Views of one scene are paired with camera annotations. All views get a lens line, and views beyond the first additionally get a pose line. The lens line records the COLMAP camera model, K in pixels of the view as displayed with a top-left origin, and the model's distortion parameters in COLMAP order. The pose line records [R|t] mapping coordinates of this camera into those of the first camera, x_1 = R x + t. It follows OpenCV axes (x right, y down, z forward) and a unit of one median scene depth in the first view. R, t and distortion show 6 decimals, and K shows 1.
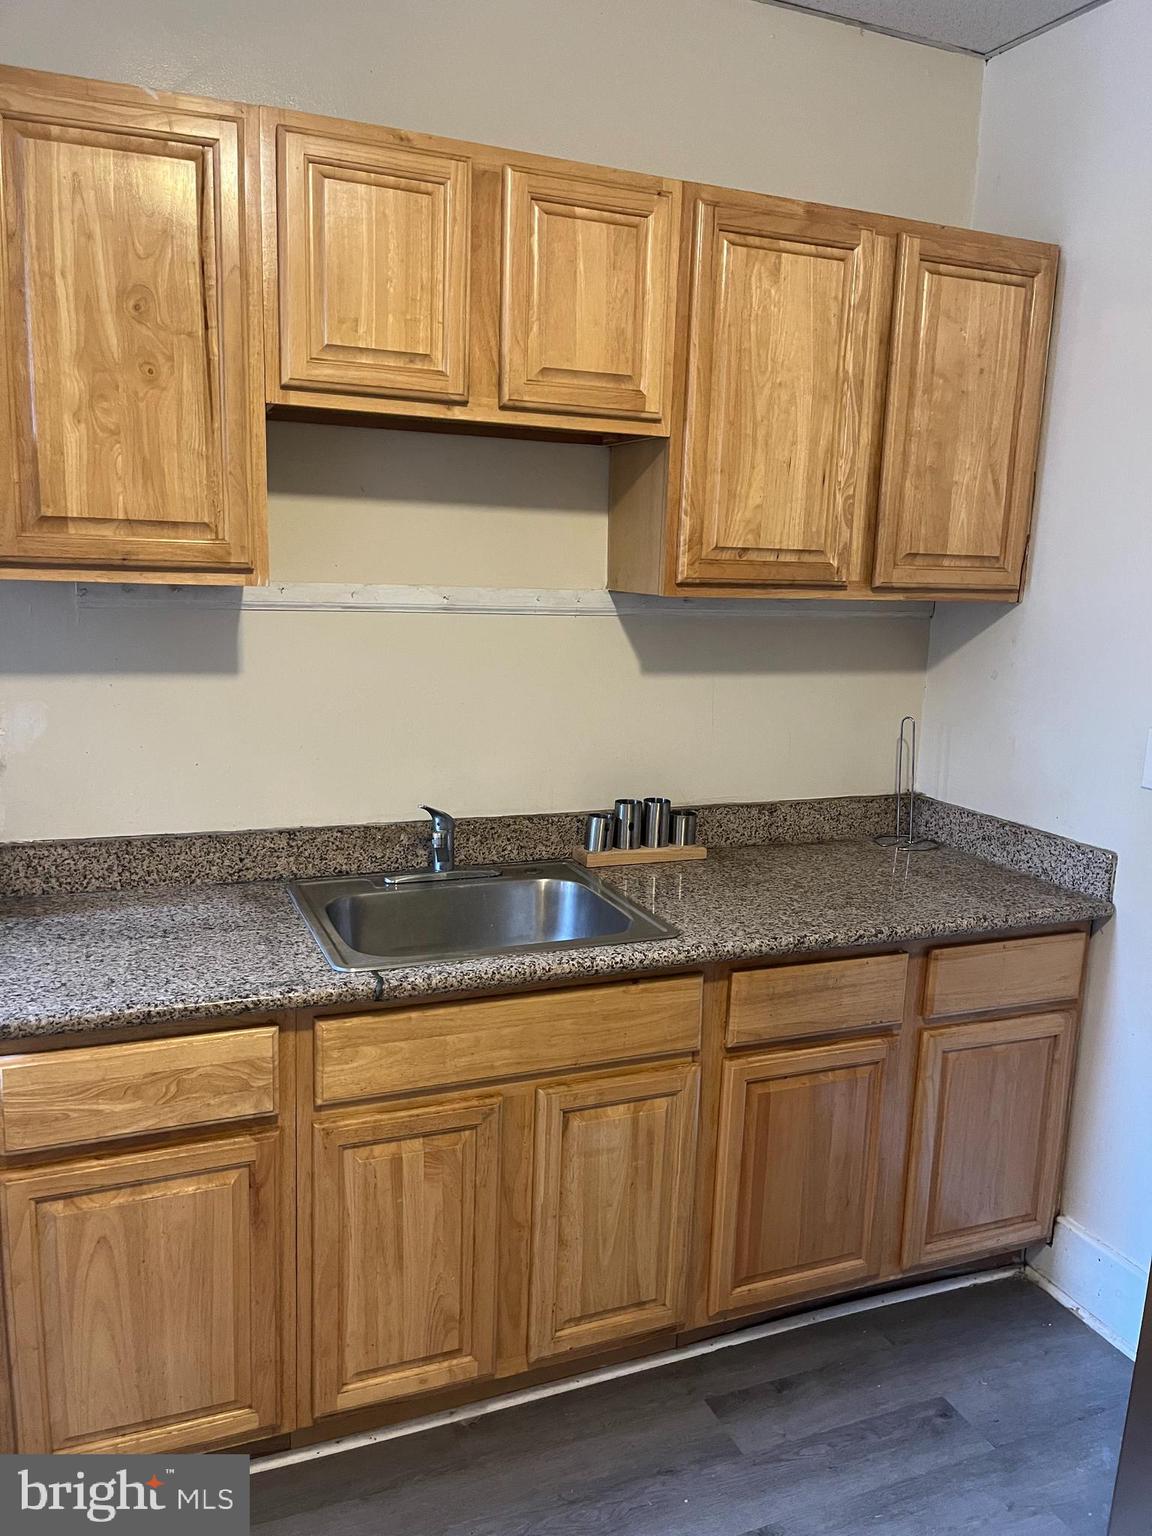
lens RADIAL K [[1177.1, 0, 576.9], [0, 1177.1, 768.4], [0, 0, 1]] dist [0.024961, -0.023912]
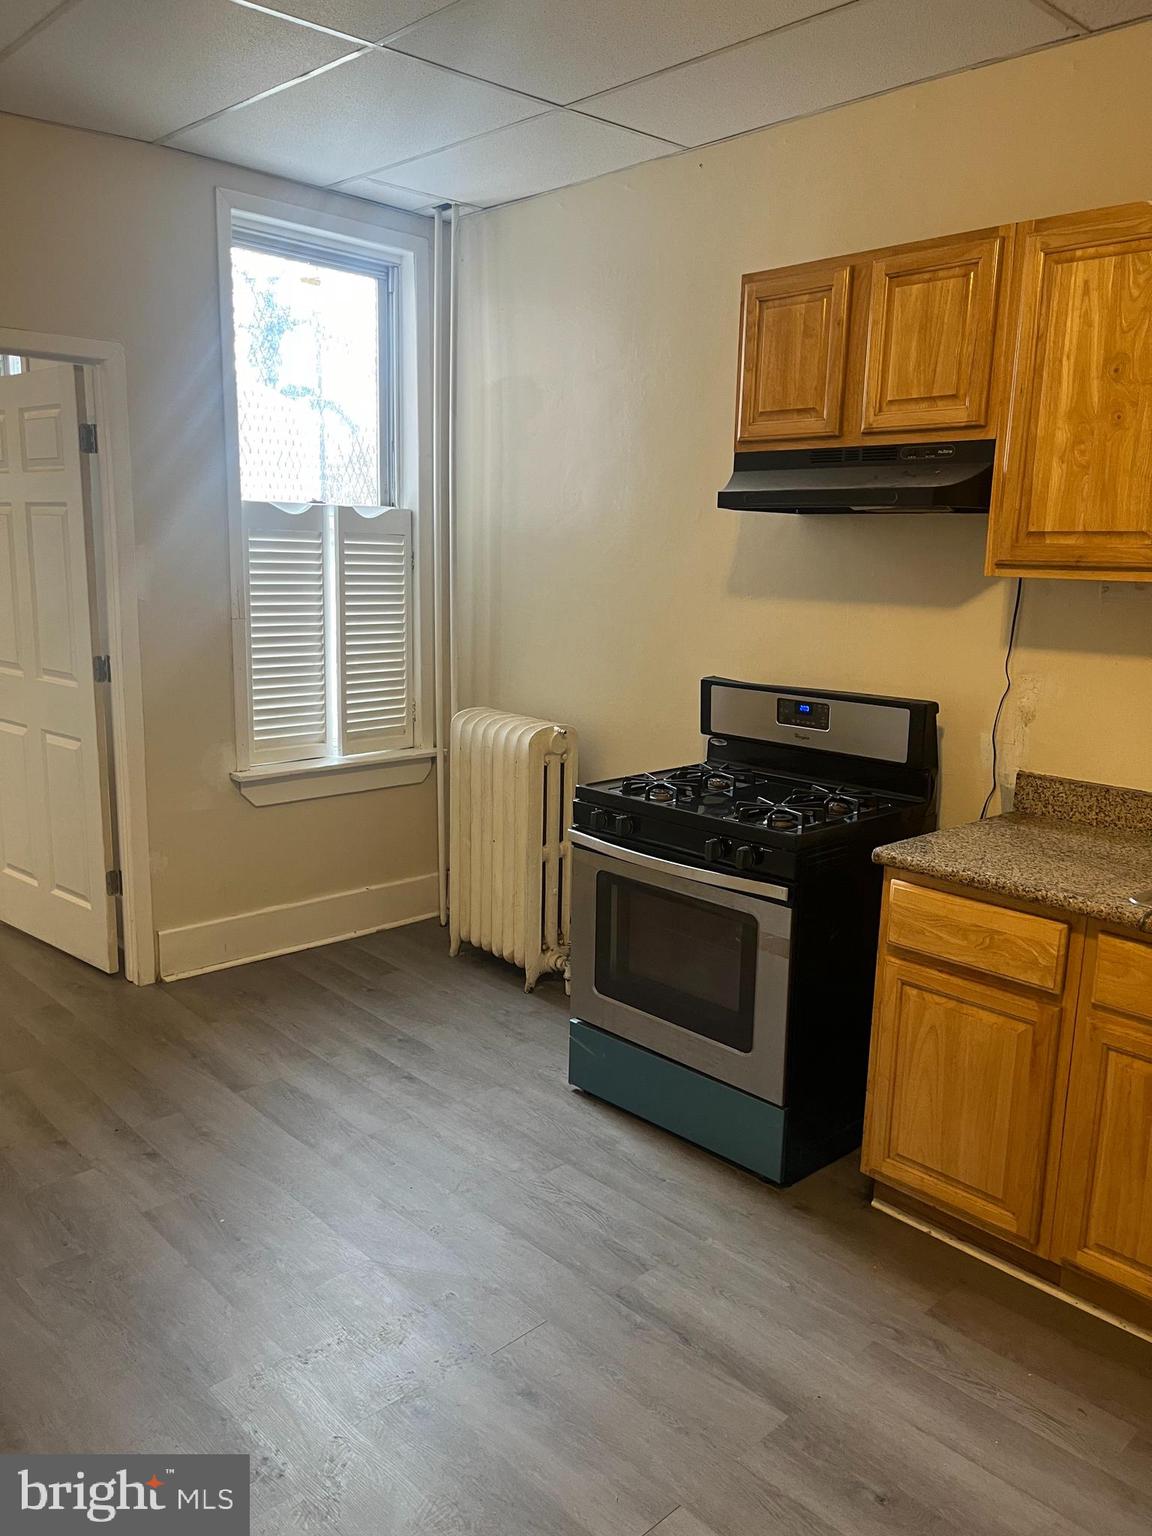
lens RADIAL K [[1177.1, 0, 575.0], [0, 1177.1, 771.9], [0, 0, 1]] dist [0.024961, -0.023912]
pose [[0.333144, 0.150465, -0.930793, 0.718259], [-0.175849, 0.979779, 0.095445, 0.028158], [0.926333, 0.131882, 0.352867, 0.037627]]
